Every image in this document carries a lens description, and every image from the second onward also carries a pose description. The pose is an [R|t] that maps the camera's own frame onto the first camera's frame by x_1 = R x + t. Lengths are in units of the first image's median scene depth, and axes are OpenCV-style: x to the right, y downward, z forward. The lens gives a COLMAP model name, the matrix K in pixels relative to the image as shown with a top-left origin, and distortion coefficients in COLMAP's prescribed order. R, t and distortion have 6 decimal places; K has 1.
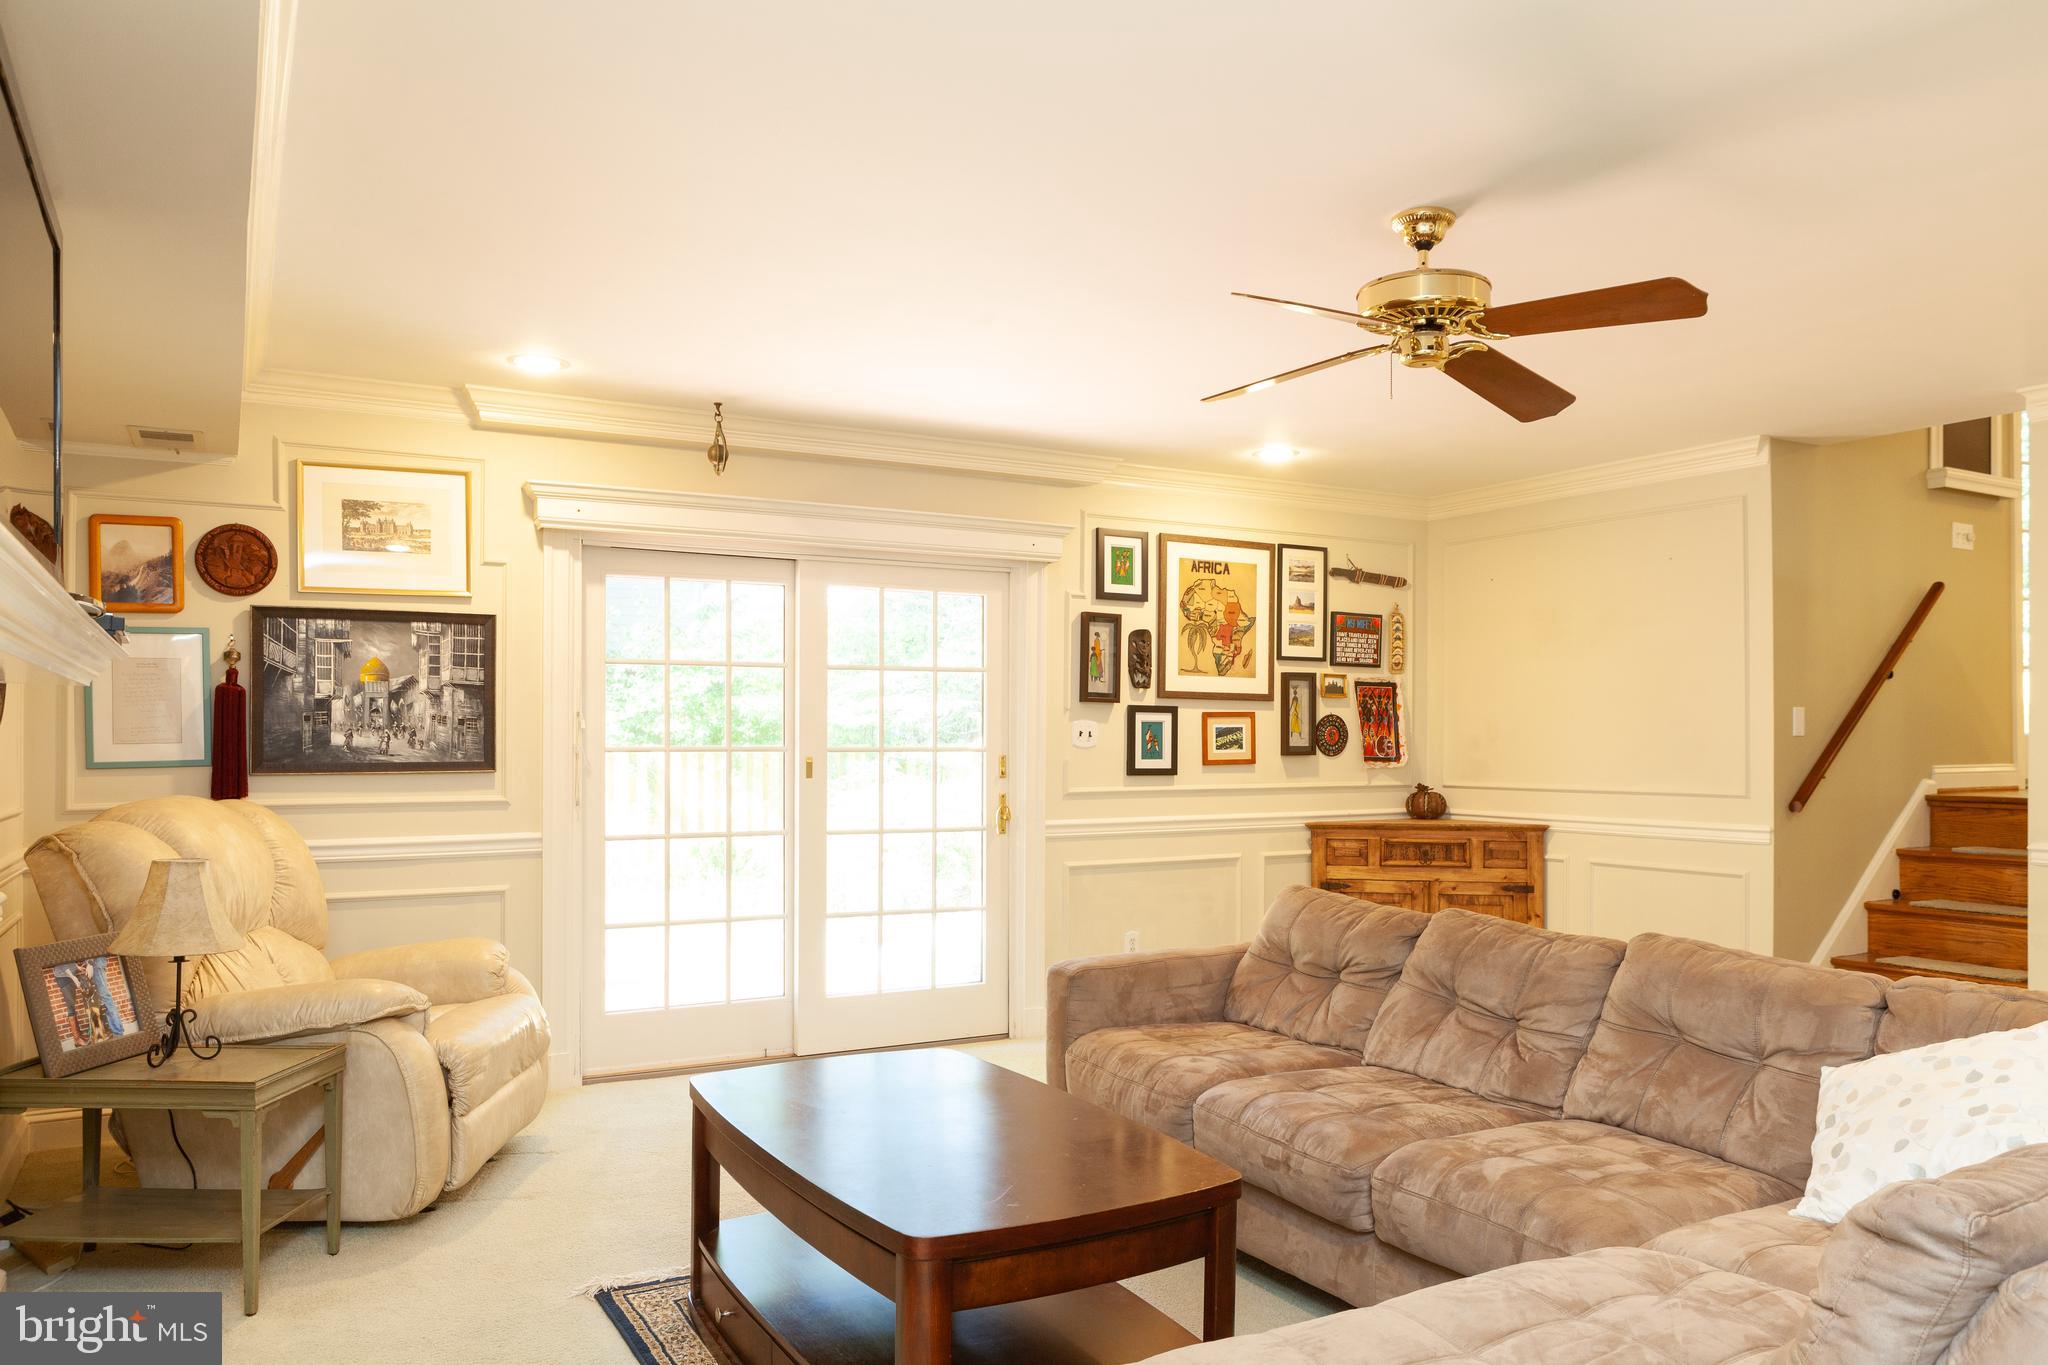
lens RADIAL K [[1432.4, 0, 1031.9], [0, 1432.4, 739.3], [0, 0, 1]] dist [-0.006614, 0.003449]
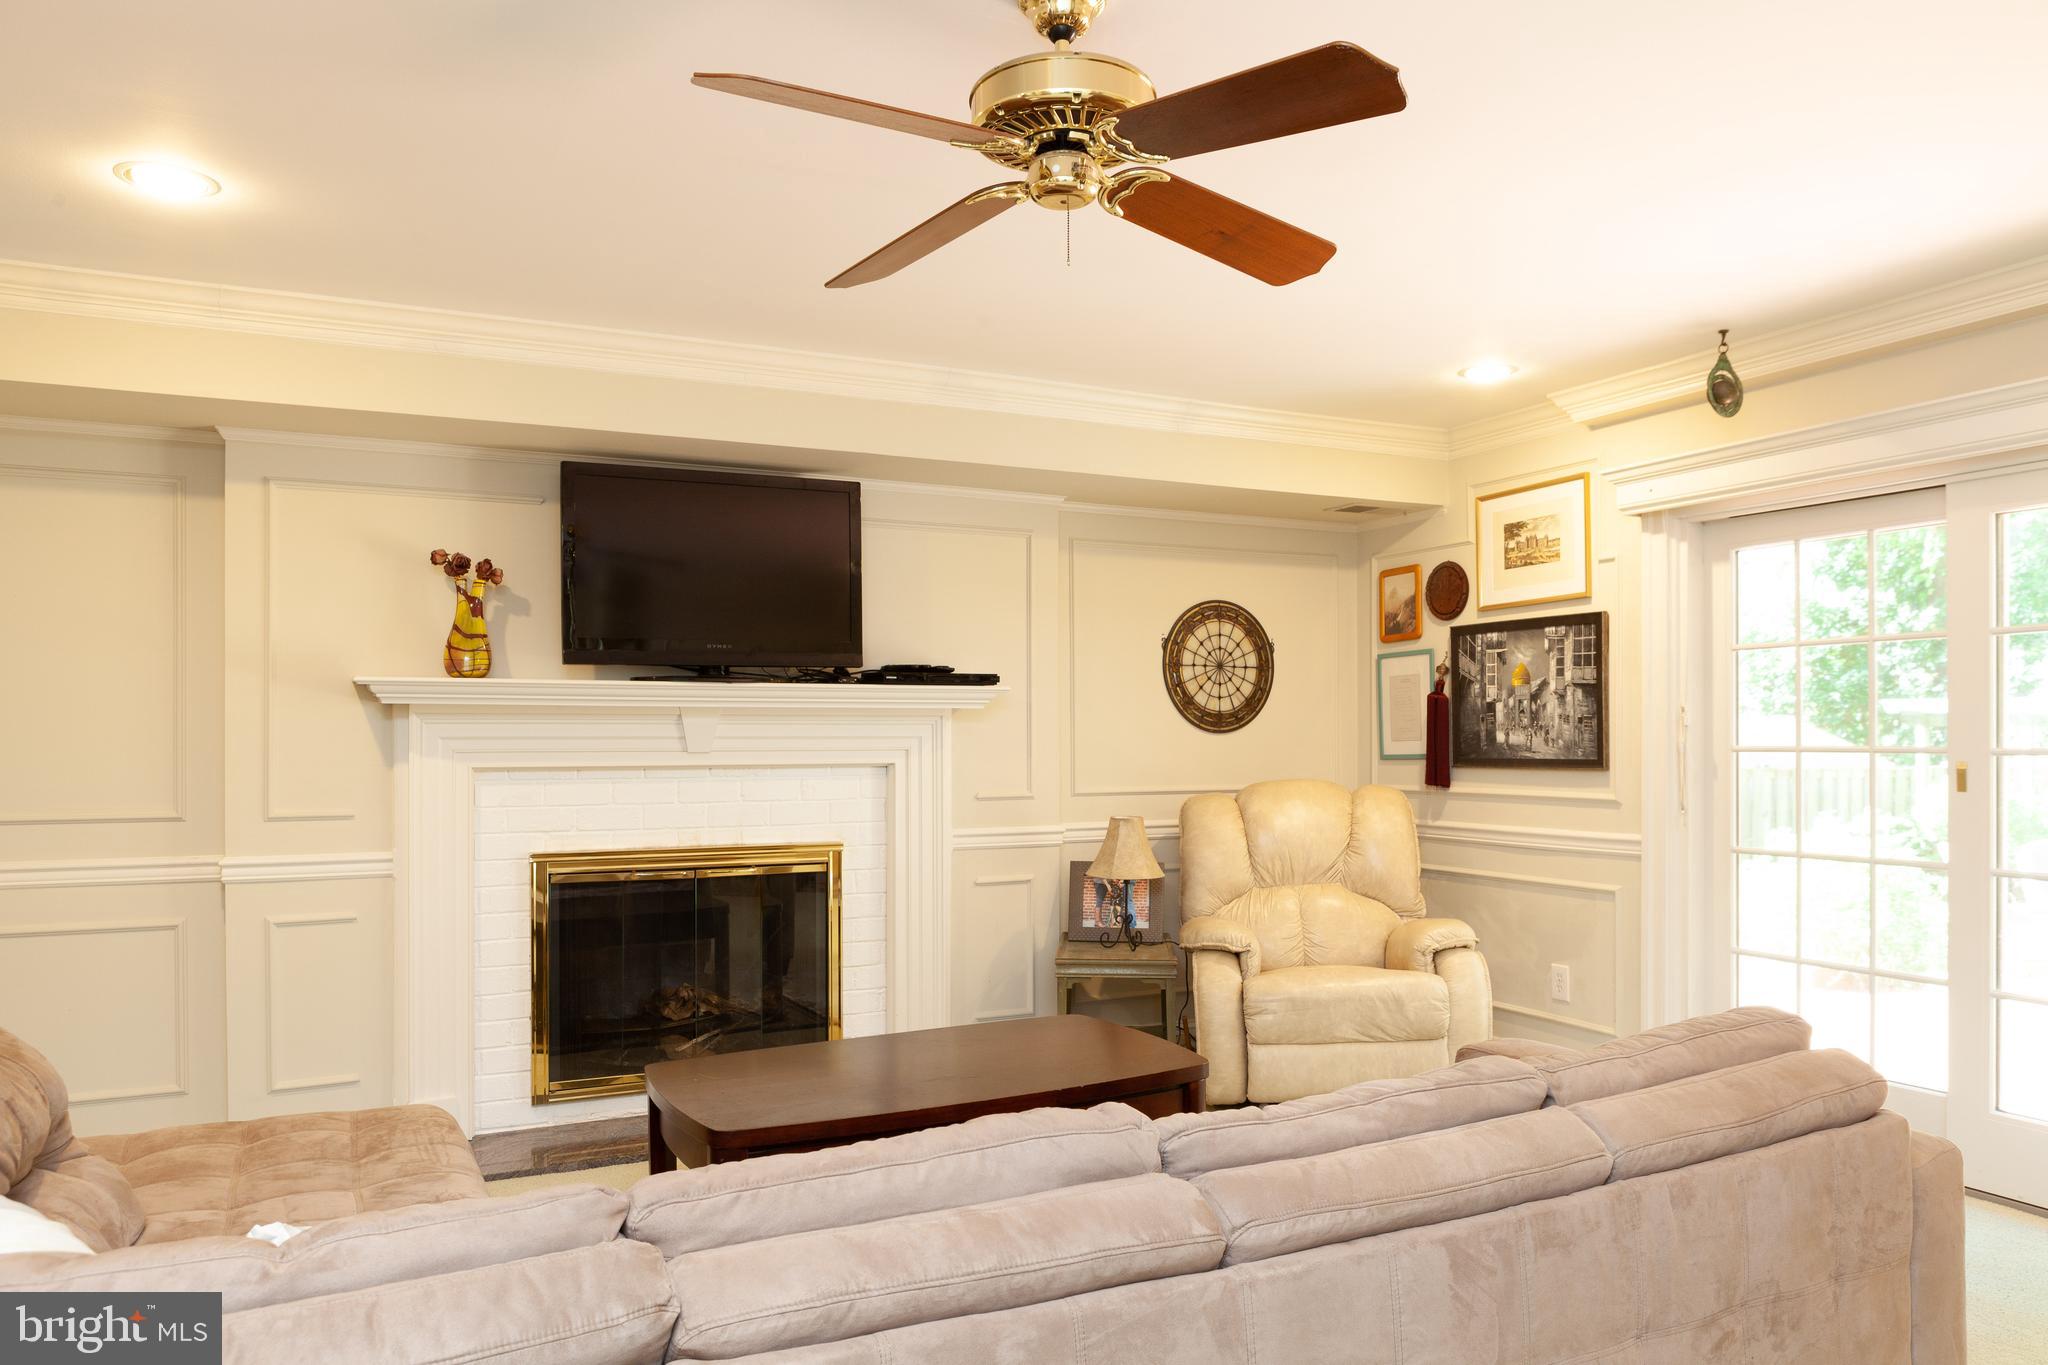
lens RADIAL K [[1432.4, 0, 1031.9], [0, 1432.4, 739.3], [0, 0, 1]] dist [-0.006614, 0.003449]
pose [[-0.047465, 0.002682, -0.998869, 0.655440], [0.004128, 0.999988, 0.002488, -0.002779], [0.998864, -0.004005, -0.047476, 0.671400]]
